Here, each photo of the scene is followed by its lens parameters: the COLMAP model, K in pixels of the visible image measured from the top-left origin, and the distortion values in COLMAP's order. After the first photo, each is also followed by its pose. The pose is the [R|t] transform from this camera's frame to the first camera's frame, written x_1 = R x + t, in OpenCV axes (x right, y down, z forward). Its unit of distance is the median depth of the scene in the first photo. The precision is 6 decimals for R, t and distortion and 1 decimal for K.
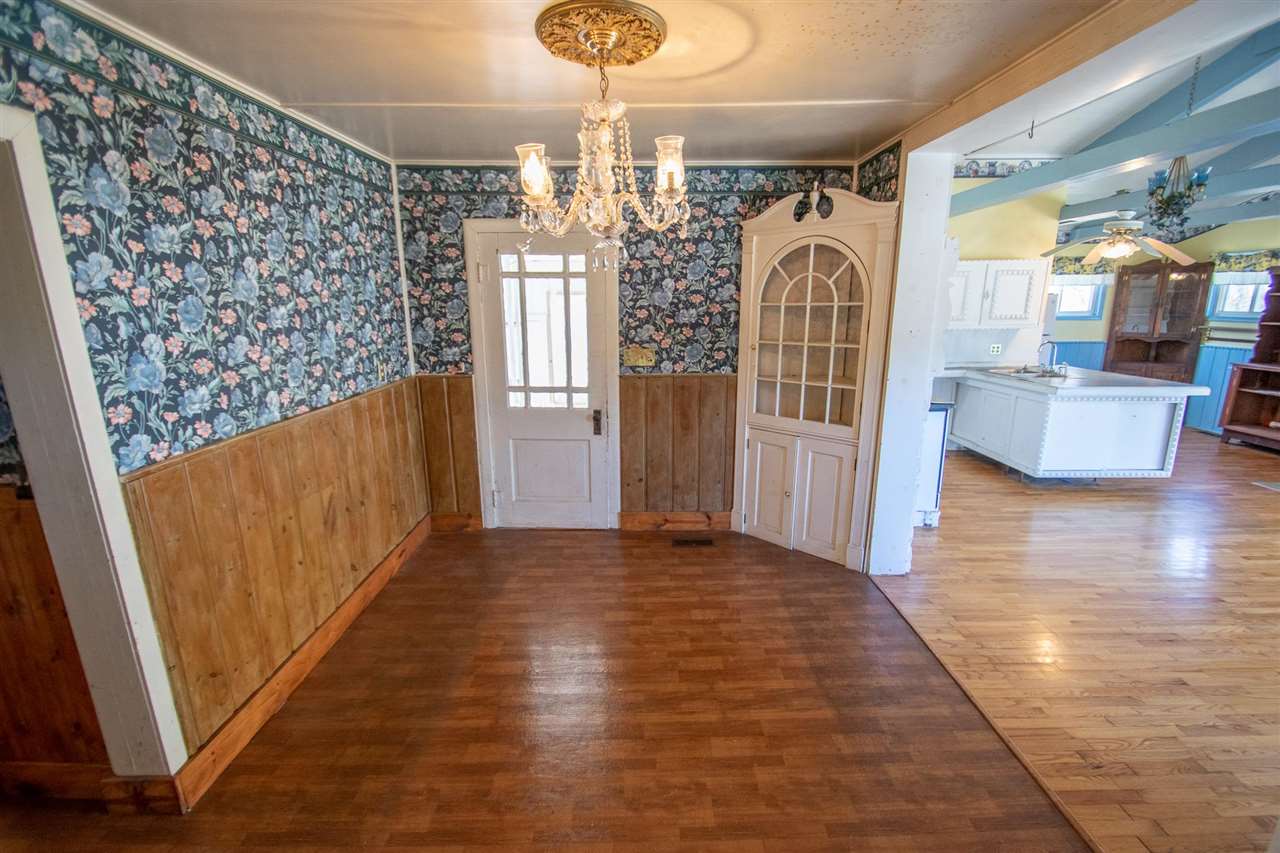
lens RADIAL K [[564.9, 0, 645.3], [0, 564.9, 441.2], [0, 0, 1]] dist [0.020227, -0.020058]
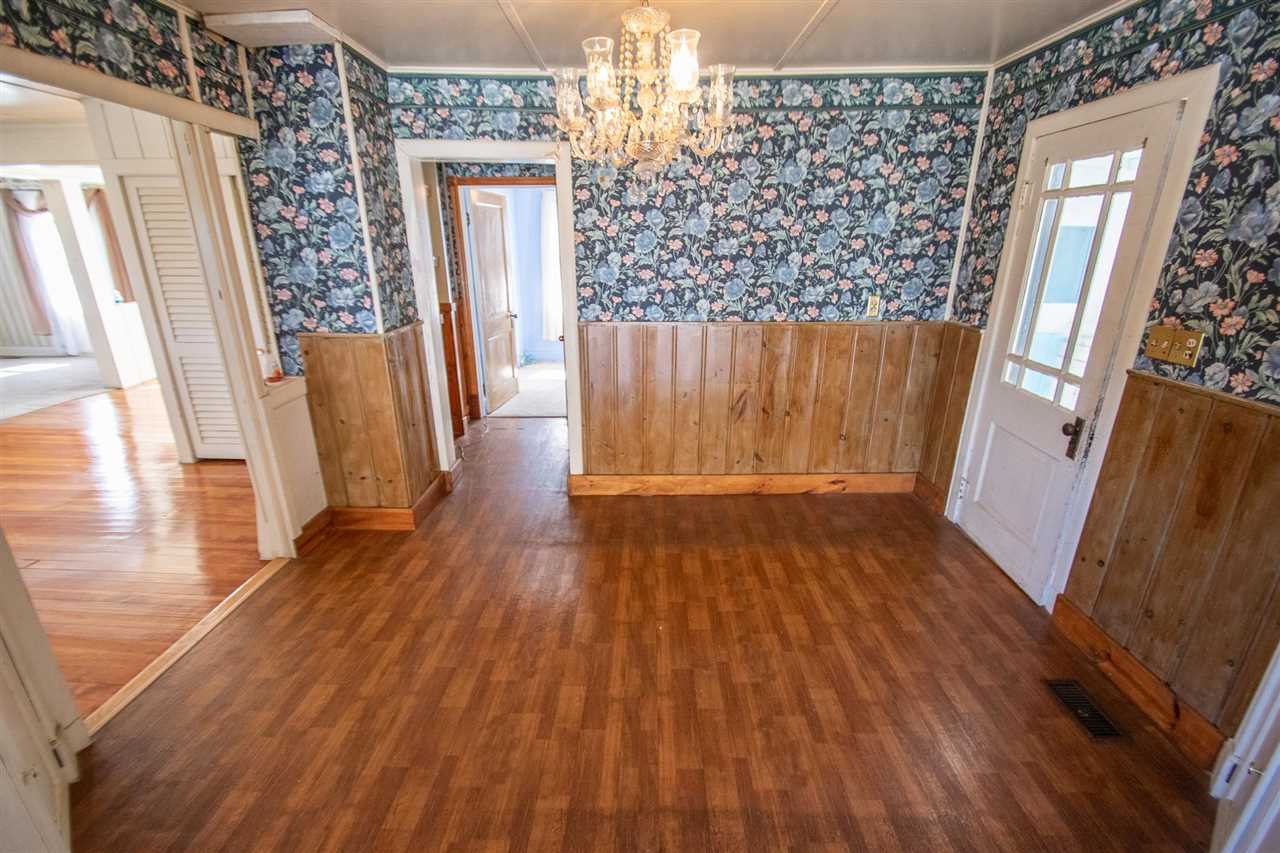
lens RADIAL K [[564.9, 0, 645.3], [0, 564.9, 441.2], [0, 0, 1]] dist [0.020227, -0.020058]
pose [[-0.005935, 0.334581, -0.942348, 0.532954], [-0.244275, 0.913331, 0.325816, -0.125693], [0.969688, 0.232126, 0.076309, 0.547766]]
